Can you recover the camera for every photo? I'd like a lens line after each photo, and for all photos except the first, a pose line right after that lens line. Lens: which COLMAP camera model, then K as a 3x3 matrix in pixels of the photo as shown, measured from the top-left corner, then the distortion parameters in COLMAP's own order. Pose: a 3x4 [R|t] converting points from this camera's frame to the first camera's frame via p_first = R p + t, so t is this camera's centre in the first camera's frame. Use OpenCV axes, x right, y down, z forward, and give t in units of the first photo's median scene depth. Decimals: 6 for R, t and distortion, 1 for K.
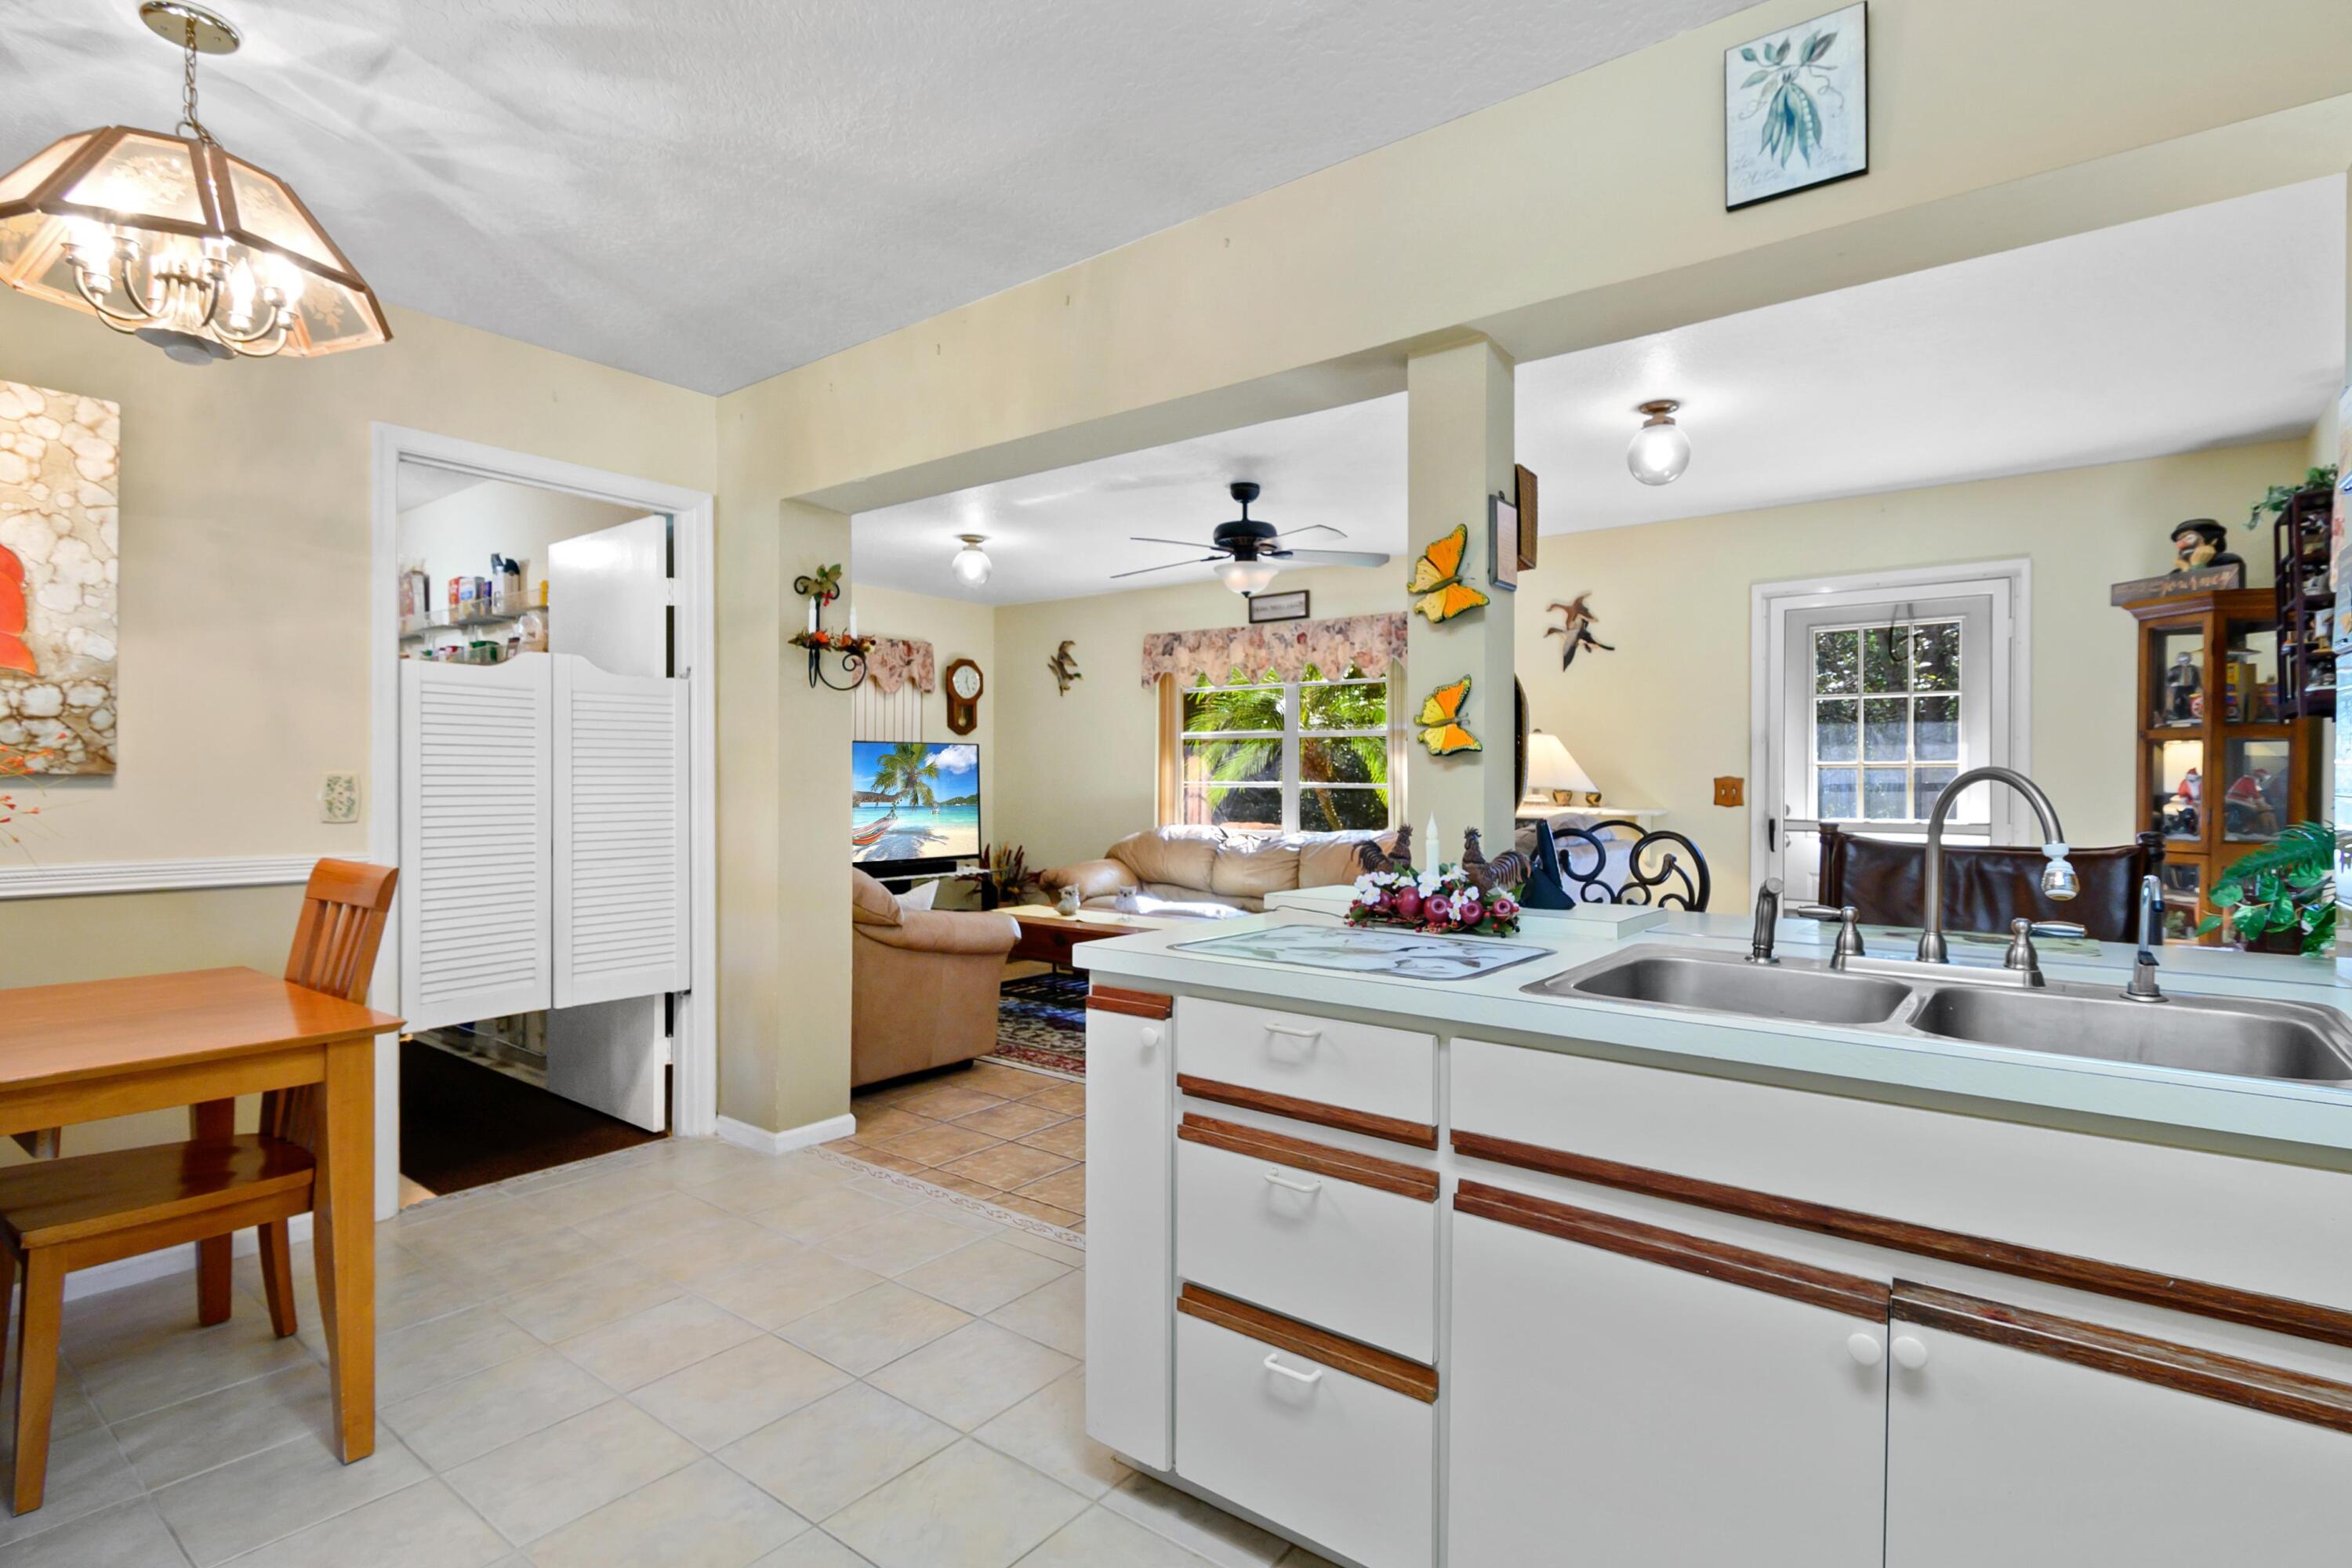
lens RADIAL K [[1122.0, 0, 1182.1], [0, 1122.0, 783.6], [0, 0, 1]] dist [-0.000005, -0.000276]
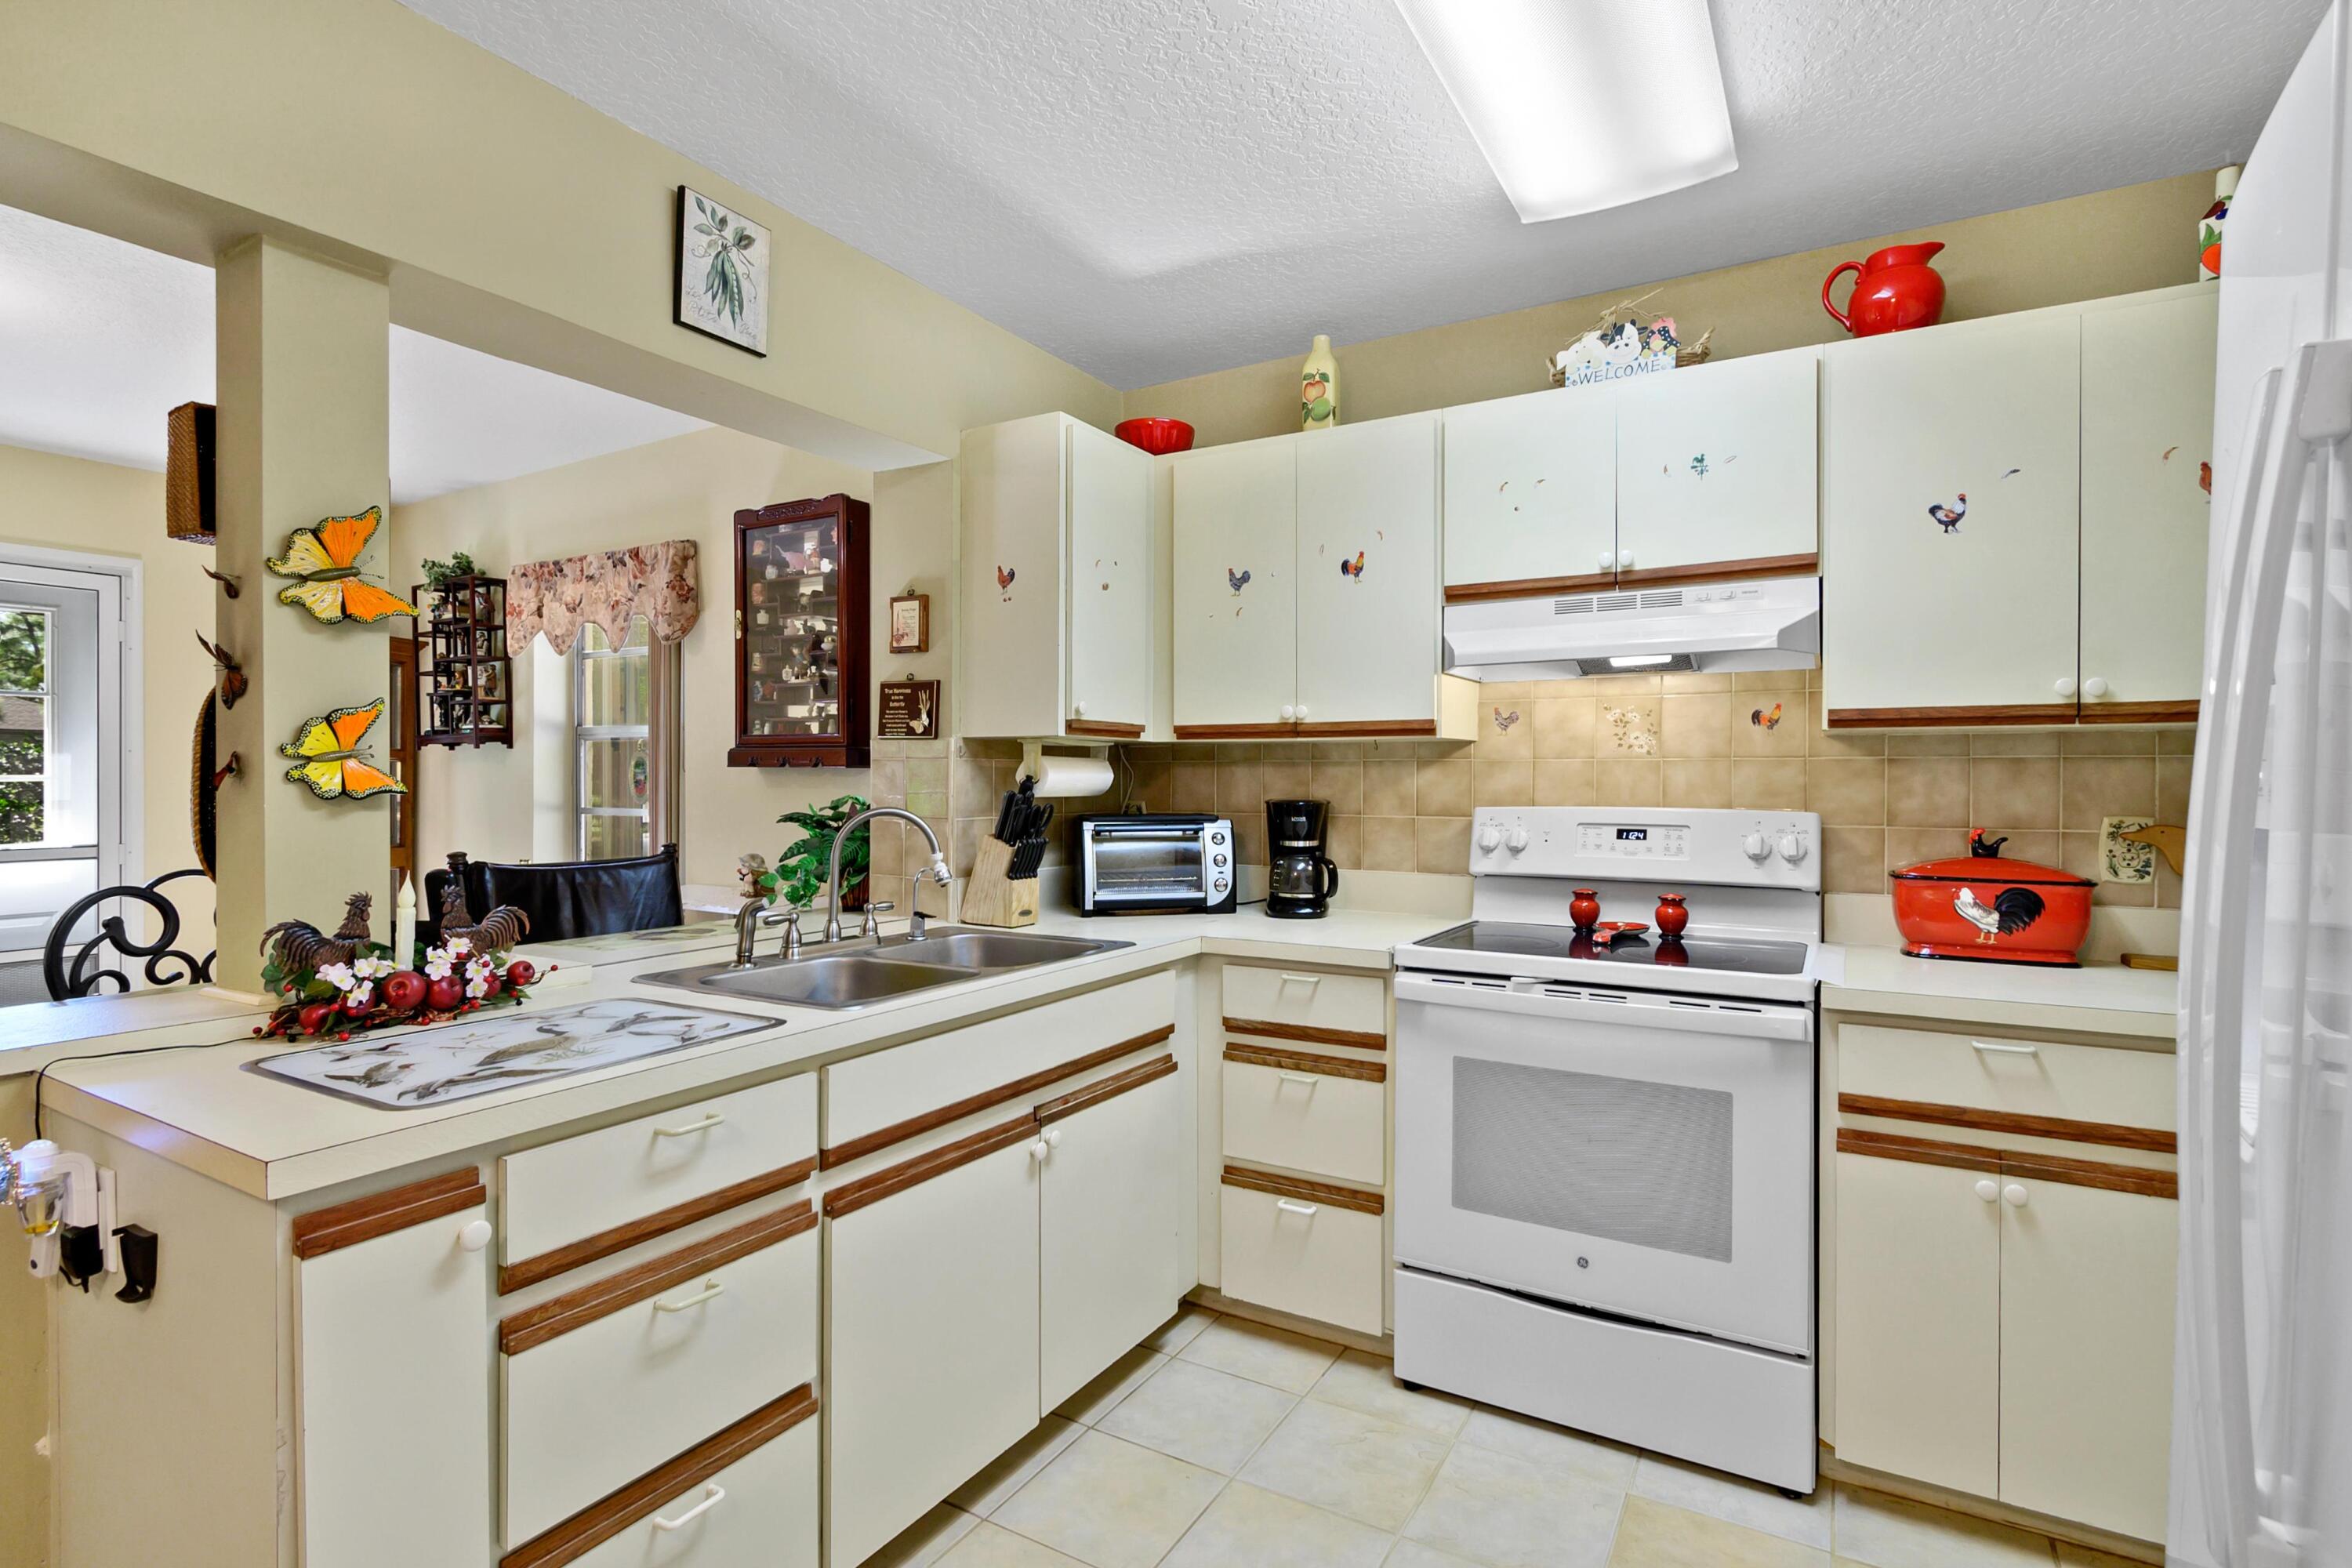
lens RADIAL K [[1122.0, 0, 1182.1], [0, 1122.0, 783.6], [0, 0, 1]] dist [-0.000005, -0.000276]
pose [[-0.121250, -0.008626, 0.992585, -0.738863], [0.002920, 0.999955, 0.009047, -0.050877], [-0.992618, 0.003995, -0.121219, 0.647978]]
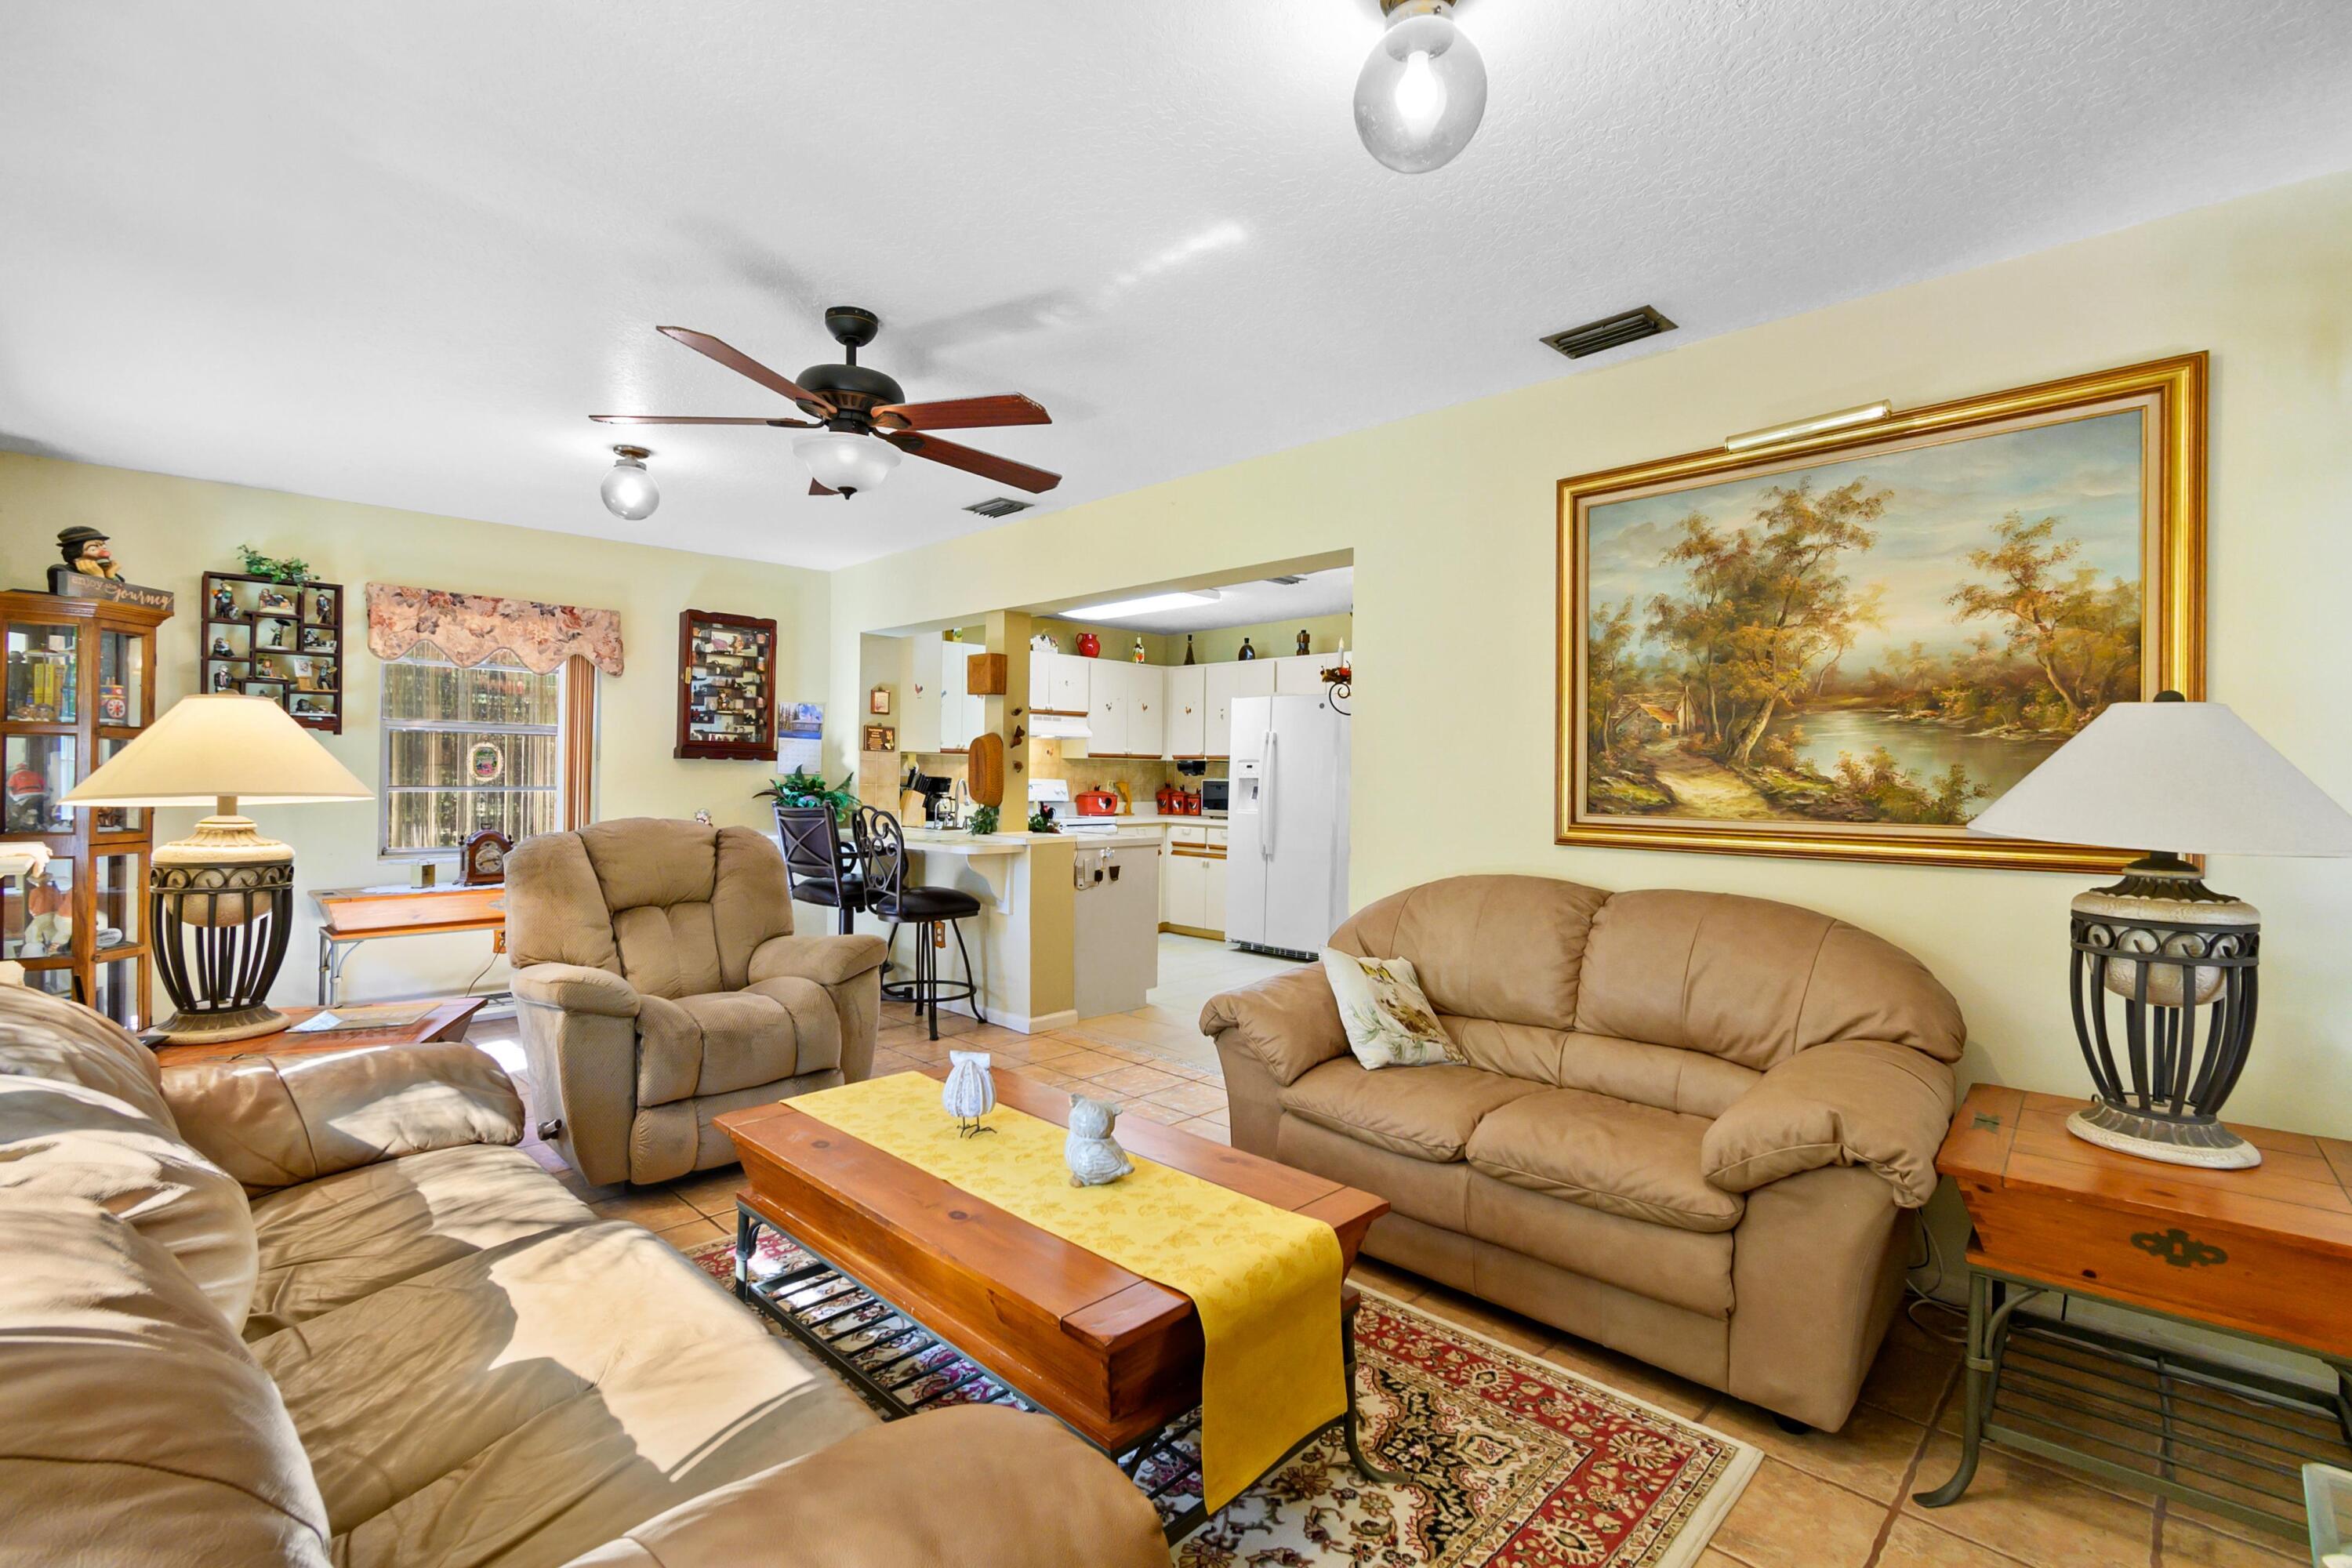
lens RADIAL K [[1060.8, 0, 1176.0], [0, 1060.8, 784.0], [0, 0, 1]] dist [0.008335, 0.000131]
pose [[-0.992282, -0.014727, 0.123127, -0.536600], [-0.013142, 0.999820, 0.013679, -0.053442], [-0.123306, 0.011955, -0.992297, 4.027456]]
